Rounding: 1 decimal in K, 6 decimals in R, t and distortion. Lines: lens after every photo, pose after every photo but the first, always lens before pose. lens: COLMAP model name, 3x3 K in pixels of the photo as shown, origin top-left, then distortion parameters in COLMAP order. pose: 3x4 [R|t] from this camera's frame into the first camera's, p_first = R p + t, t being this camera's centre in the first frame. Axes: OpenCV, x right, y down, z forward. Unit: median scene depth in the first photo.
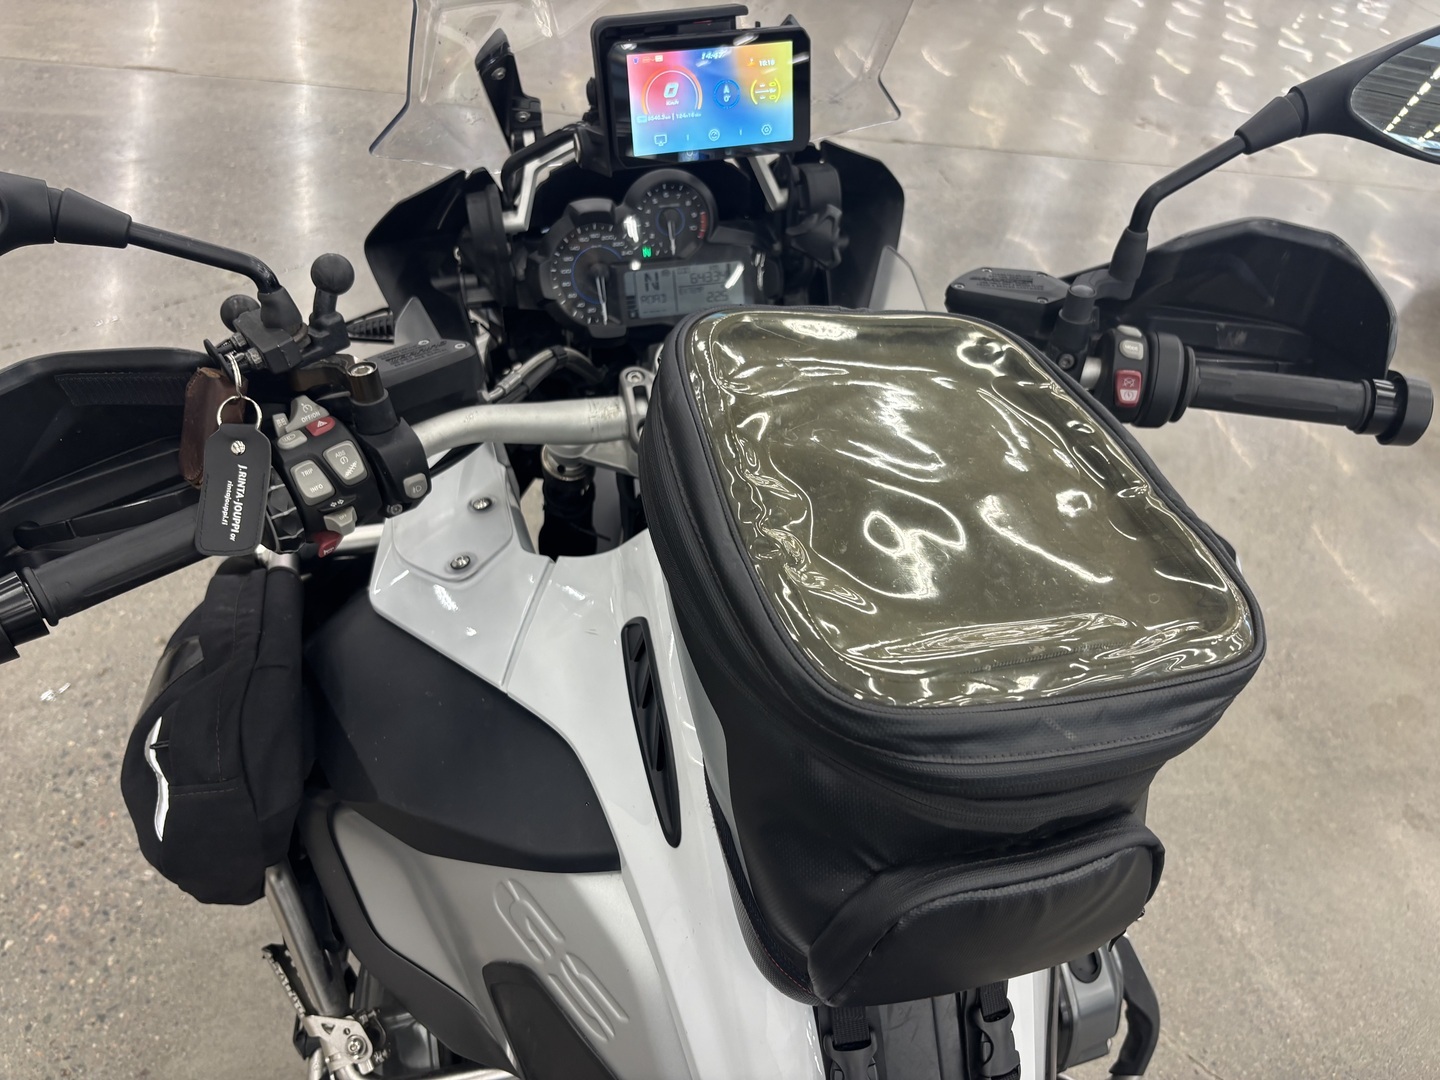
lens RADIAL K [[1110.5, 0, 720.1], [0, 1110.5, 549.7], [0, 0, 1]] dist [0.038008, -0.056792]
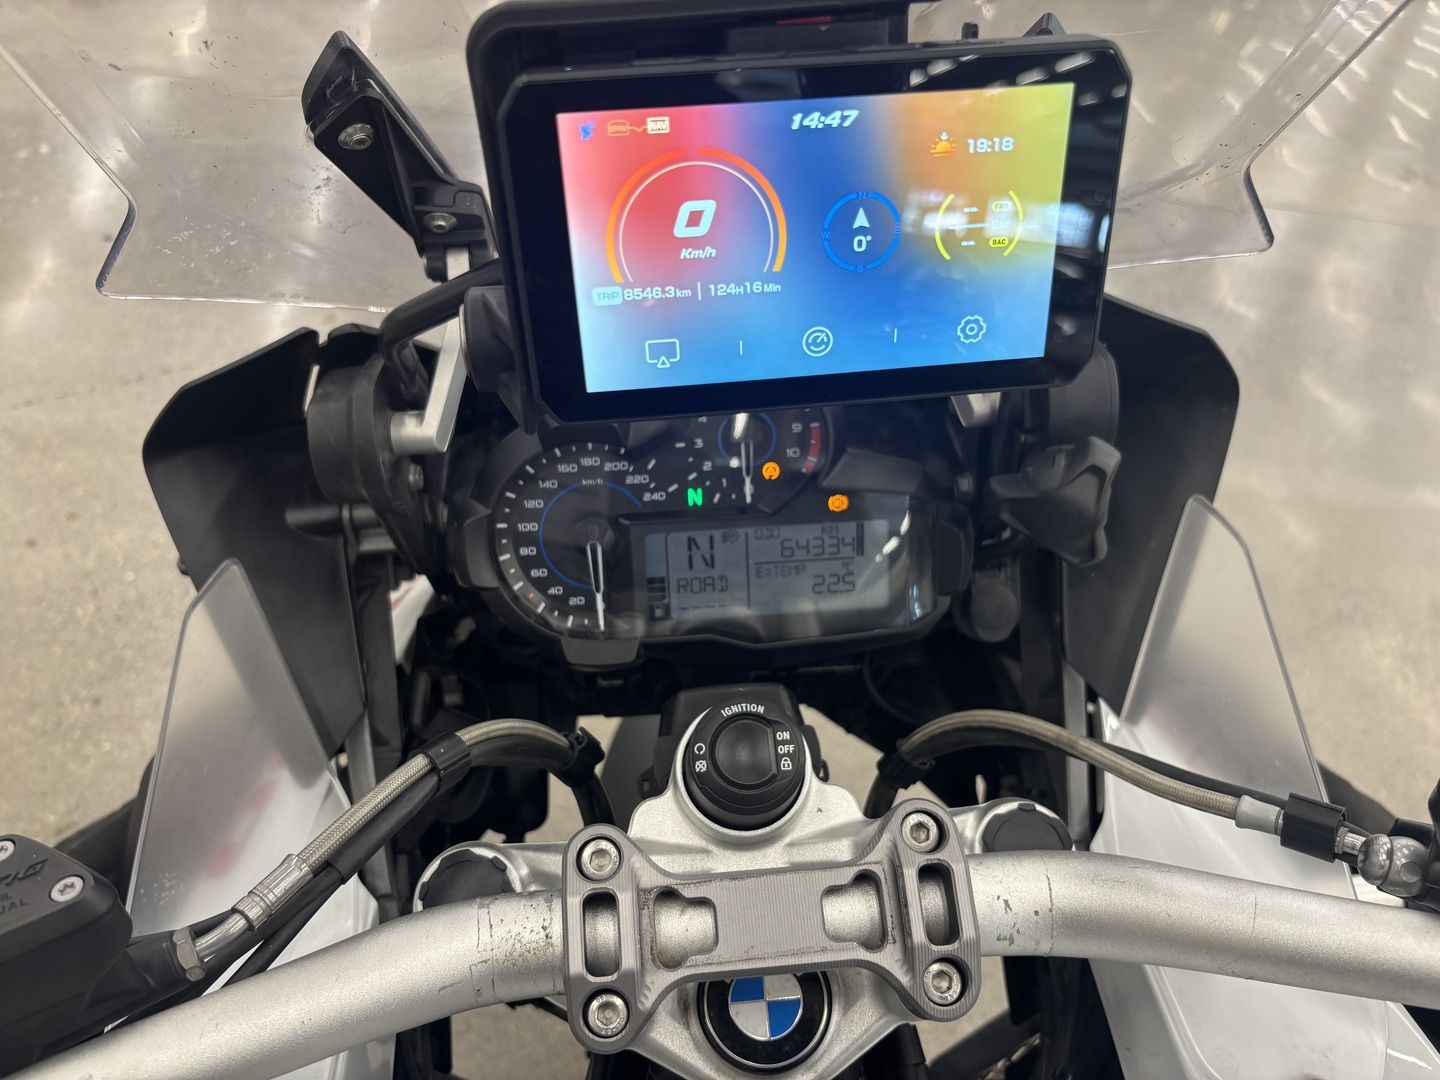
lens RADIAL K [[1110.5, 0, 720.0], [0, 1110.5, 553.4], [0, 0, 1]] dist [0.038008, -0.056792]
pose [[0.986845, 0.084418, -0.137879, 0.014899], [-0.086449, 0.996217, -0.008799, -0.242942], [0.136615, 0.020603, 0.990410, 0.526937]]
